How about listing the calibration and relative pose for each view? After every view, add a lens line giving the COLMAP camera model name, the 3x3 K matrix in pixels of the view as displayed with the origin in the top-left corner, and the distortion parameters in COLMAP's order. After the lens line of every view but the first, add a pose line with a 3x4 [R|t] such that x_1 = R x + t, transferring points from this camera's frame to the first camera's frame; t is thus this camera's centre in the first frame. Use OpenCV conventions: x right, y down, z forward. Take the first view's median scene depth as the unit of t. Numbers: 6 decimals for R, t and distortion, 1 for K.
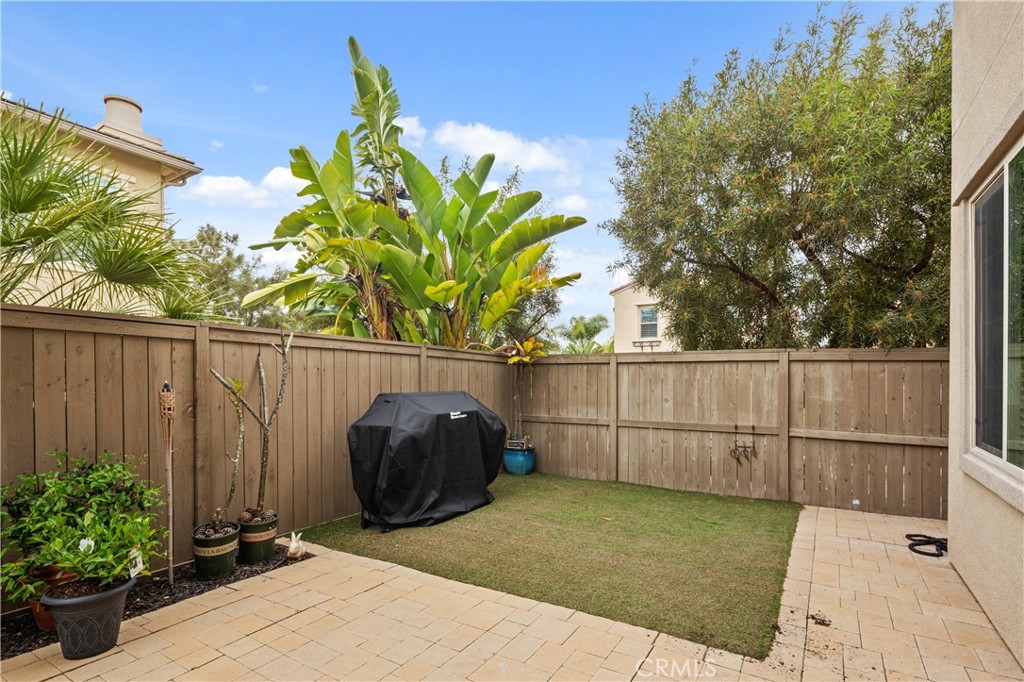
lens RADIAL K [[492.7, 0, 516.2], [0, 492.7, 369.0], [0, 0, 1]] dist [0.002002, 0.000485]
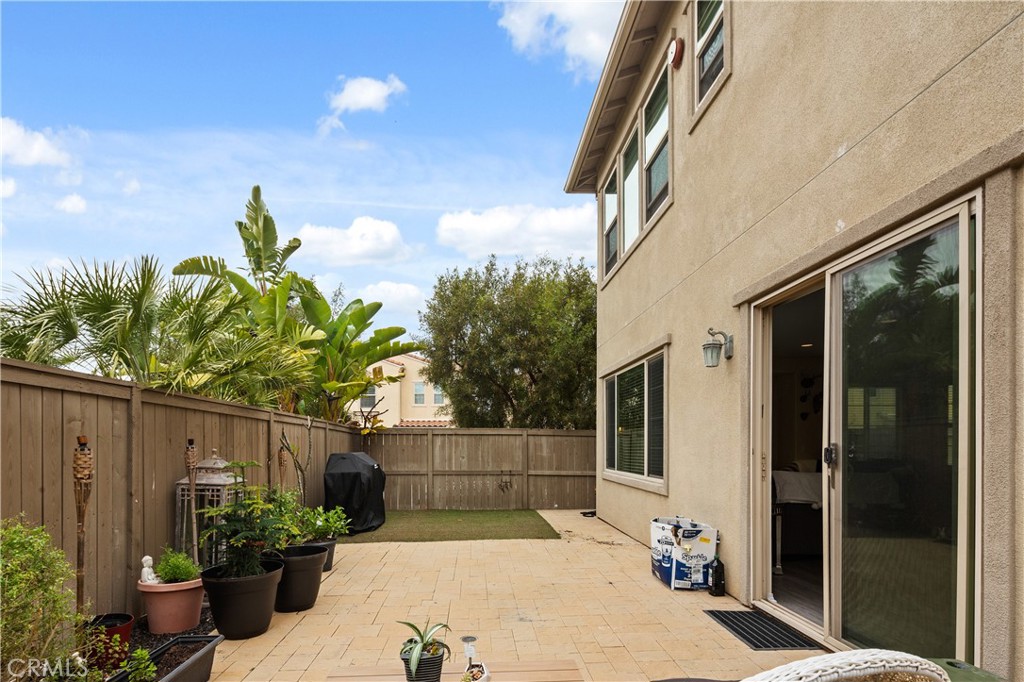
lens RADIAL K [[506.0, 0, 510.7], [0, 506.0, 383.6], [0, 0, 1]] dist [0.003560, 0.000550]
pose [[0.811879, 0.070403, 0.579566, -0.631792], [-0.010554, 0.994310, -0.106001, -0.005479], [-0.583731, 0.079943, 0.808002, -0.546719]]
